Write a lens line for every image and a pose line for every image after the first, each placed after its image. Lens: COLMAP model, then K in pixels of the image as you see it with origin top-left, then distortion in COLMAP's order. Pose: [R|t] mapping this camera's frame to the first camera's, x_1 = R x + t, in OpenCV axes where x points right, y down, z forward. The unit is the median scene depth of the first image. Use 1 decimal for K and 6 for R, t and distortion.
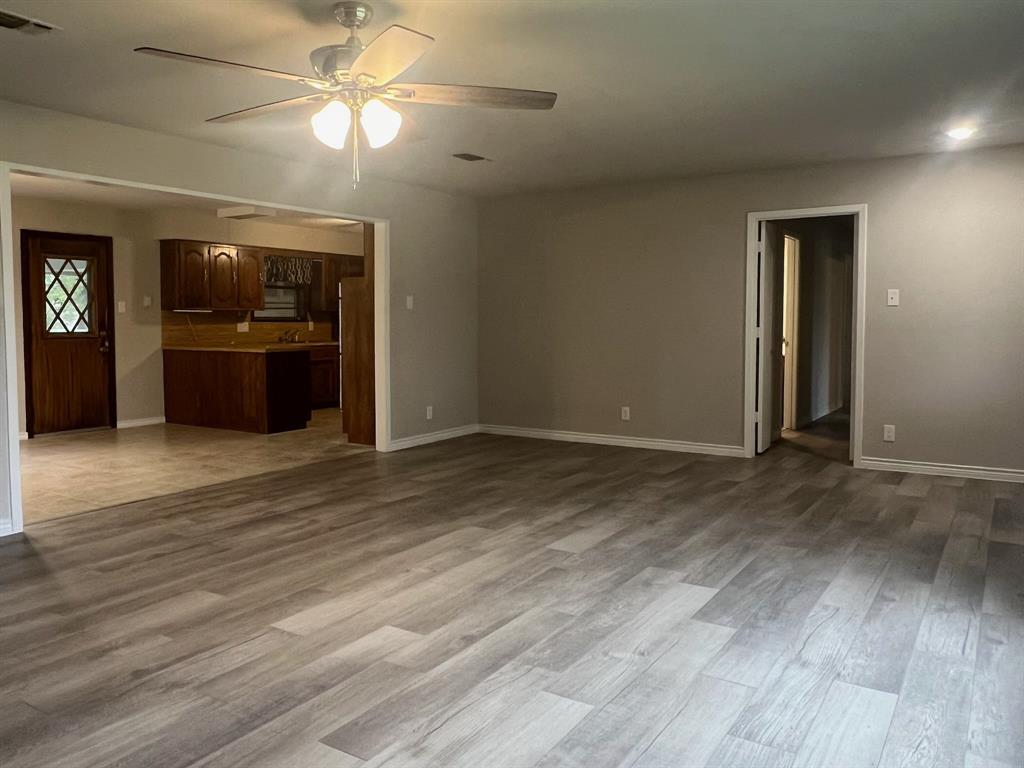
lens RADIAL K [[772.0, 0, 511.1], [0, 772.0, 374.5], [0, 0, 1]] dist [0.019838, -0.017333]
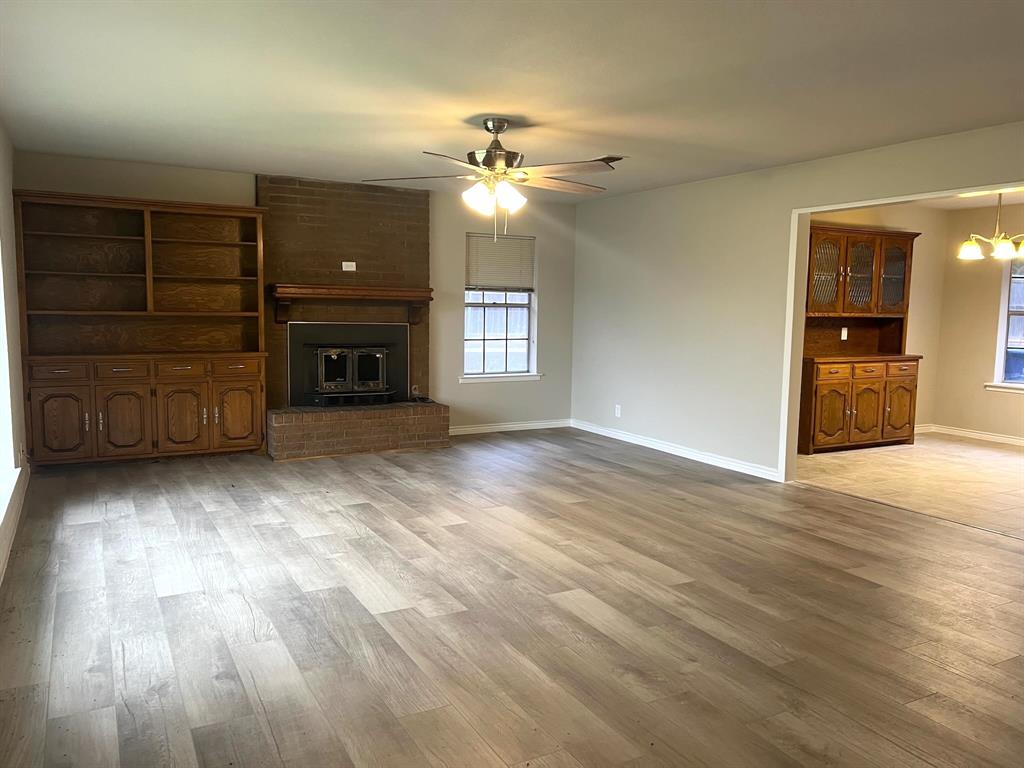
lens RADIAL K [[772.0, 0, 513.2], [0, 772.0, 383.7], [0, 0, 1]] dist [0.019838, -0.017333]
pose [[-0.470963, 0.082391, -0.878297, 1.136404], [-0.084281, 0.986872, 0.137769, -0.169996], [0.878117, 0.138908, -0.457837, 1.754840]]
